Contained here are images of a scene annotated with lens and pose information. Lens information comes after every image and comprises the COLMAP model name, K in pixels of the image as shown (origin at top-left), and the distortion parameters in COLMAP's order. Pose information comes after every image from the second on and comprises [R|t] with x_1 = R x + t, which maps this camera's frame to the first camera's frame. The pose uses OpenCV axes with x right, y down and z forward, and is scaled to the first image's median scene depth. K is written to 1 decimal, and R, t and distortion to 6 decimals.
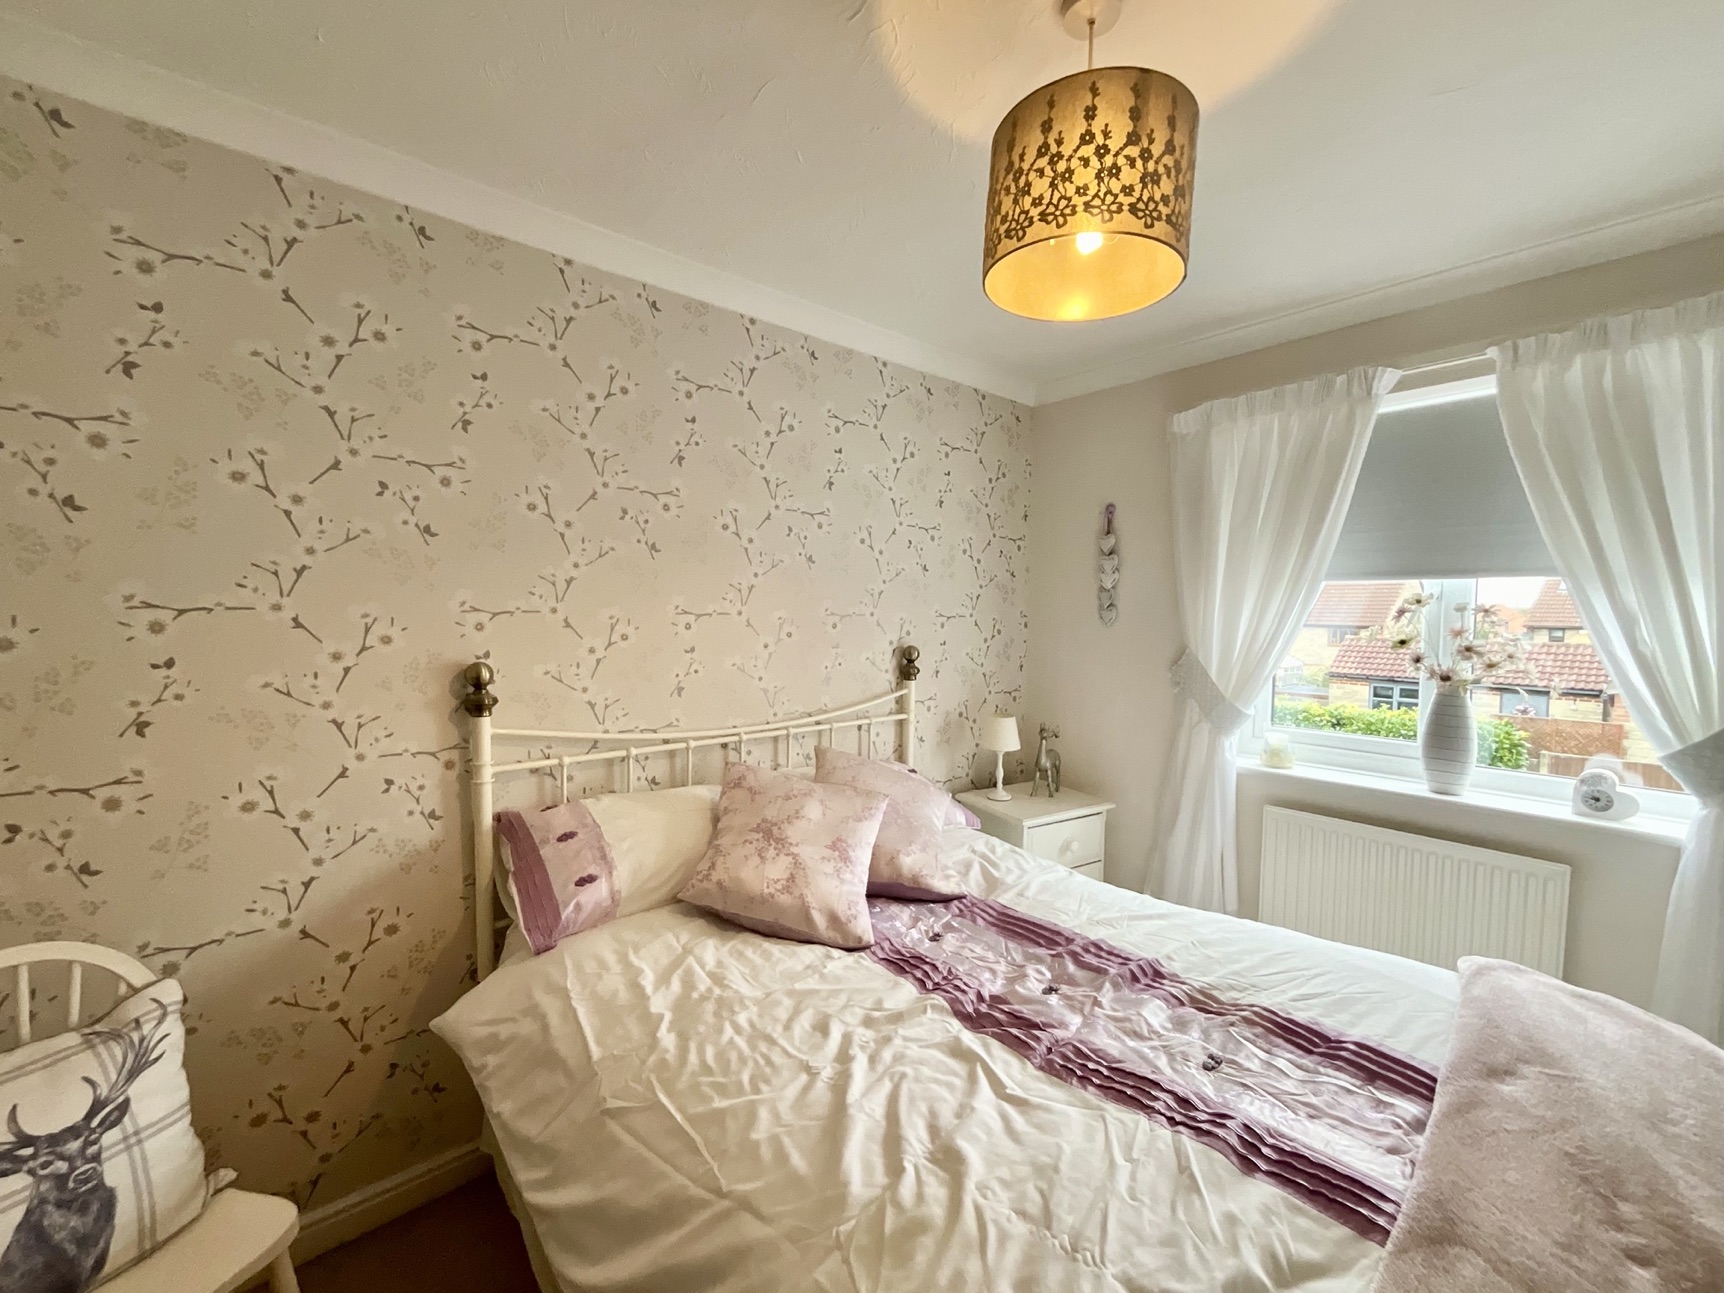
lens RADIAL K [[698.8, 0, 859.7], [0, 698.8, 648.1], [0, 0, 1]] dist [-0.013890, 0.008399]
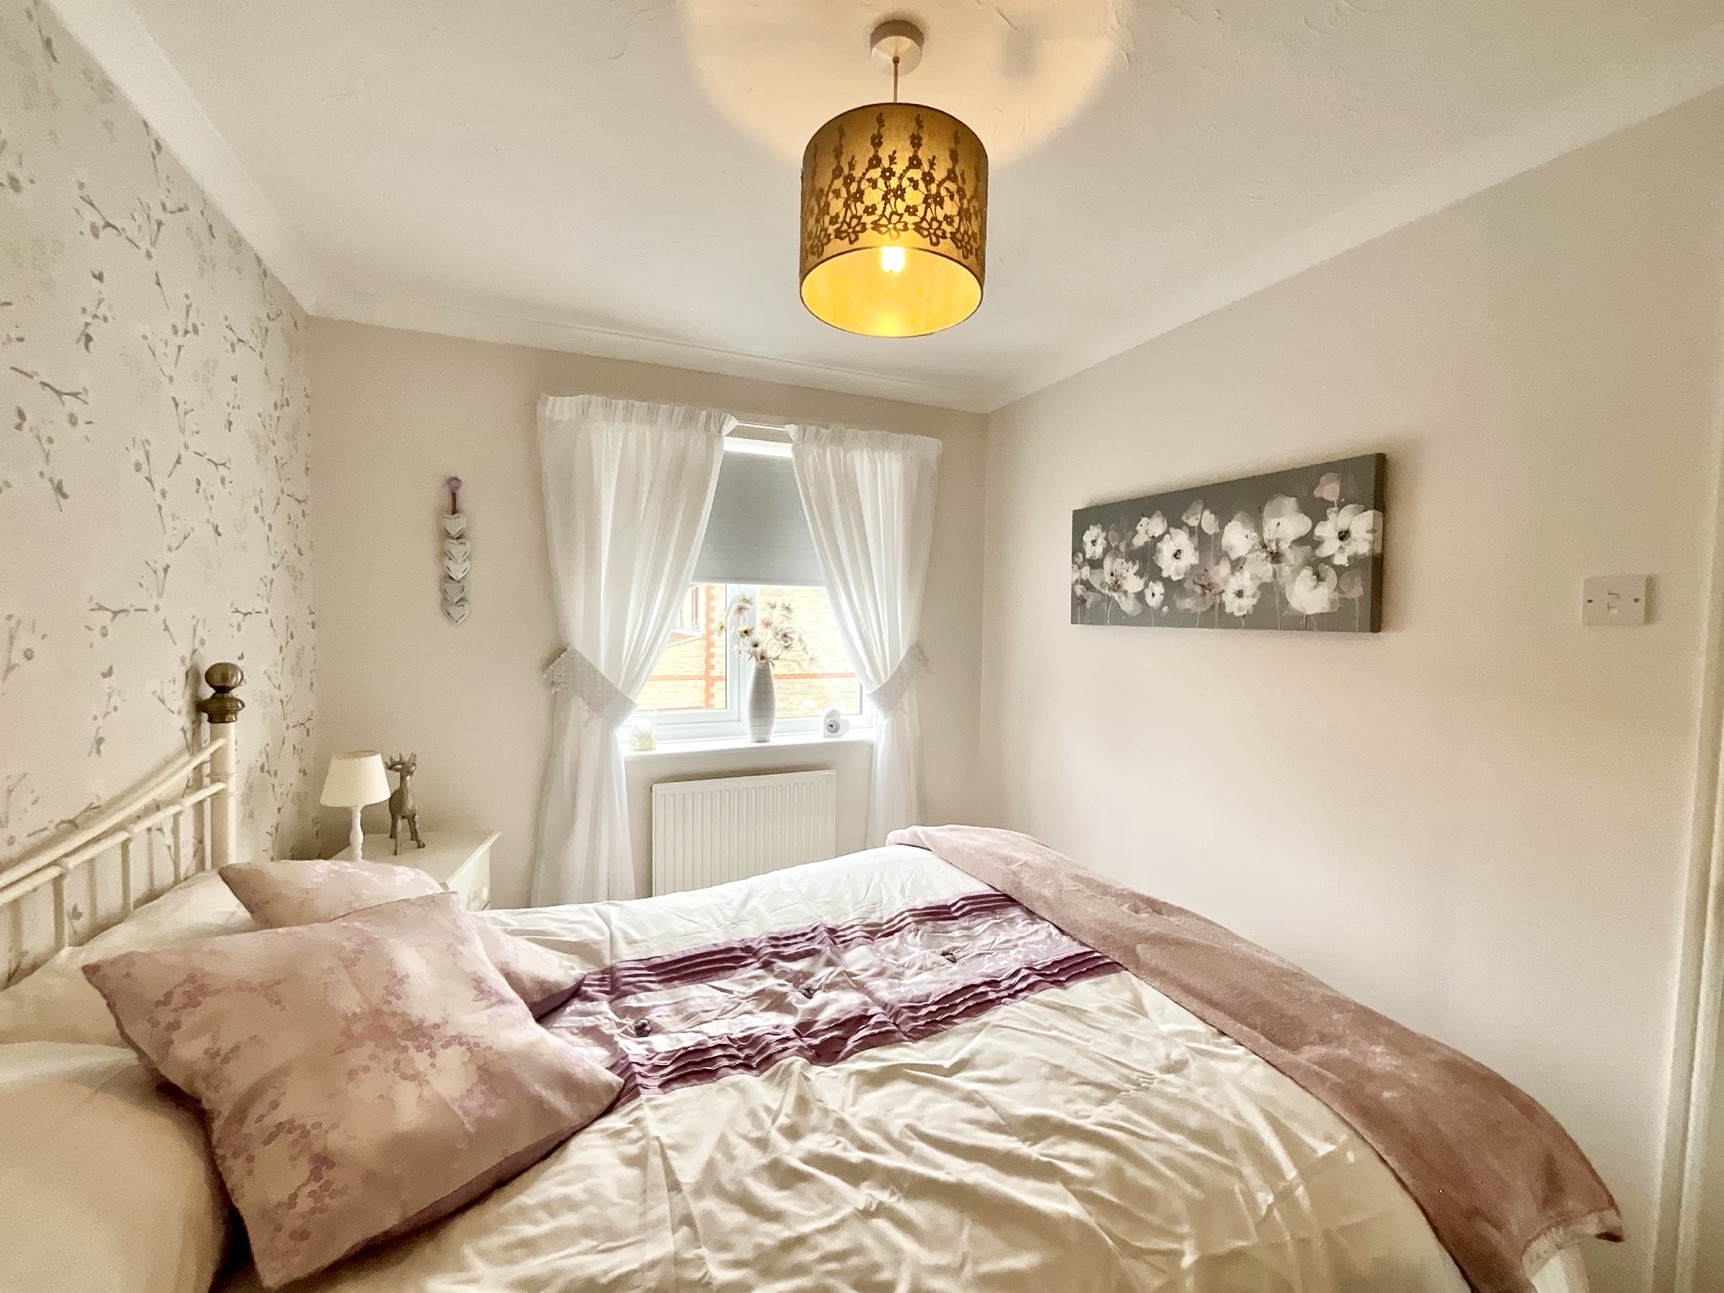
lens RADIAL K [[698.8, 0, 859.7], [0, 698.8, 648.1], [0, 0, 1]] dist [-0.013890, 0.008399]
pose [[0.296597, -0.047799, 0.953806, -0.466790], [0.045642, 0.998315, 0.035836, -0.017939], [-0.953911, 0.032905, 0.298279, 0.470115]]
